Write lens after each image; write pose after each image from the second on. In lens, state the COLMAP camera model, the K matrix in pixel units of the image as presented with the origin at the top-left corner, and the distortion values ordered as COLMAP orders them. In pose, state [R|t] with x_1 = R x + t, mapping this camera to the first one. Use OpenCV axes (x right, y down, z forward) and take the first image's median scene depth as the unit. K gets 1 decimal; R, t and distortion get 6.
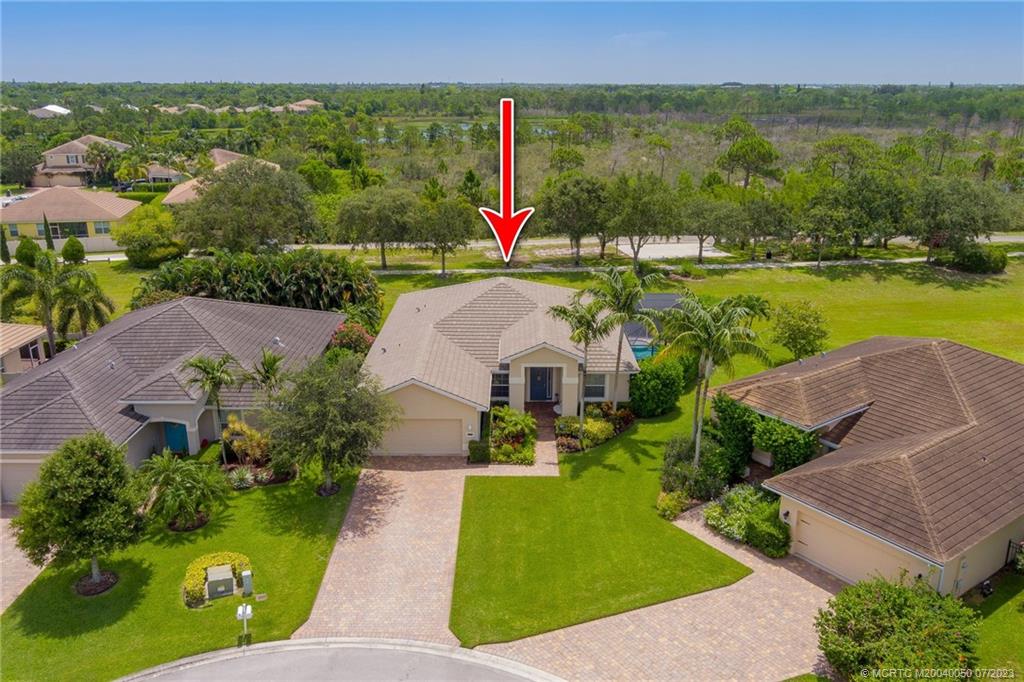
lens RADIAL K [[806.8, 0, 512.0], [0, 806.8, 341.0], [0, 0, 1]] dist [0.004117, 0.004313]
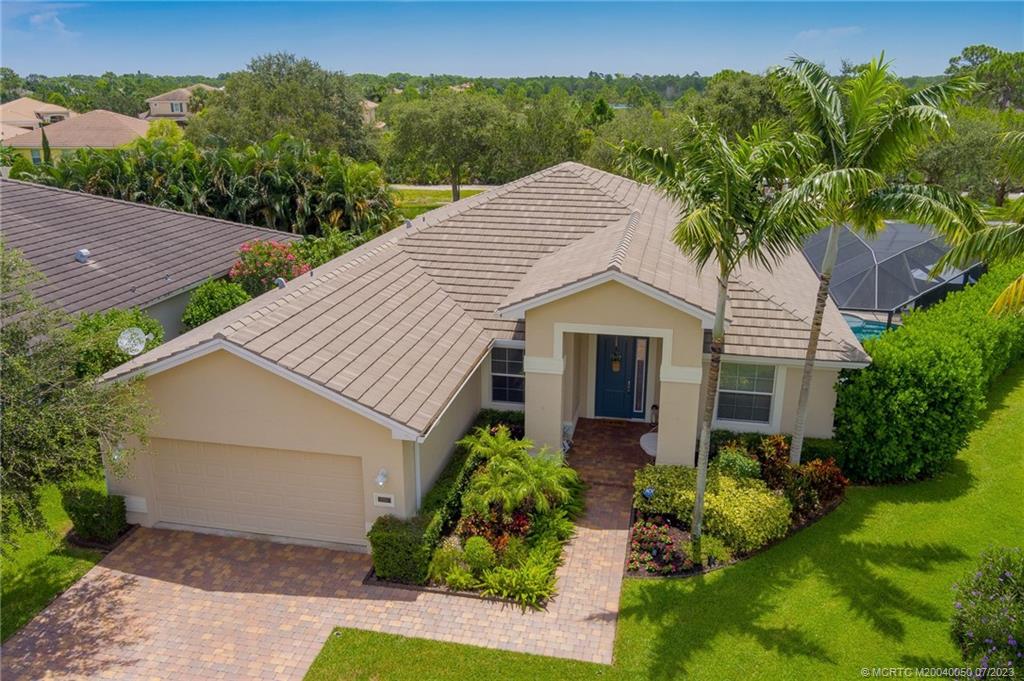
lens RADIAL K [[806.8, 0, 512.0], [0, 806.8, 340.5], [0, 0, 1]] dist [0.004117, 0.004313]
pose [[0.979006, 0.058023, -0.195400, 0.067429], [-0.057940, 0.998301, 0.006144, 0.034918], [0.195424, 0.005307, 0.980704, 0.602411]]
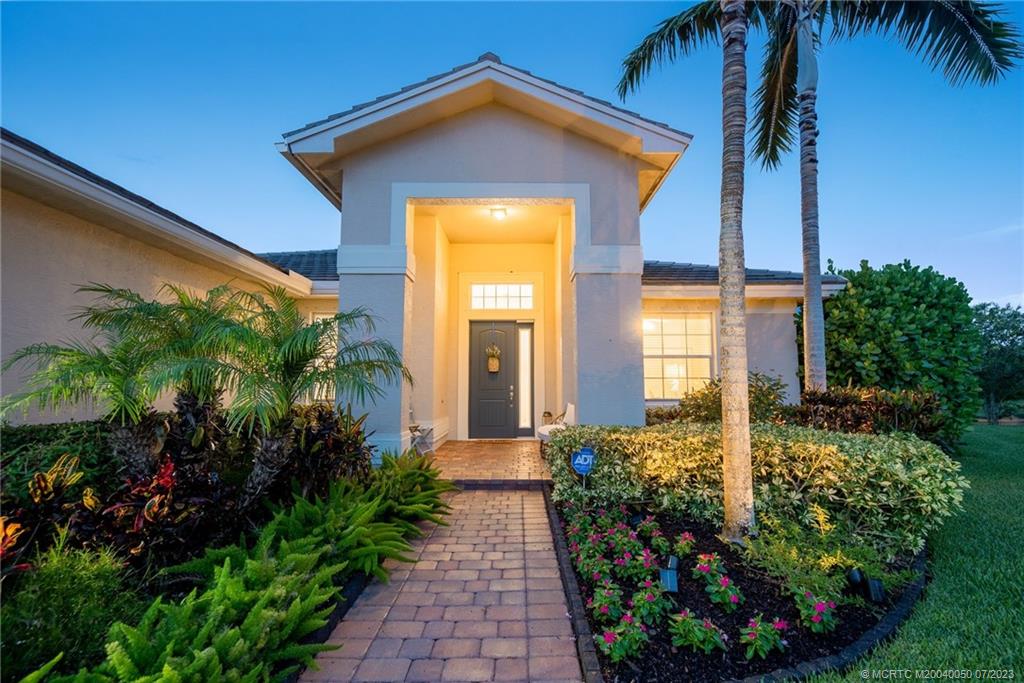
lens RADIAL K [[423.6, 0, 516.8], [0, 423.6, 351.8], [0, 0, 1]] dist [0.003983, -0.000124]
pose [[0.999981, -0.005132, -0.003272, 0.046453], [0.003467, 0.922136, -0.386851, 0.118366], [0.005002, 0.386833, 0.922136, 0.895381]]
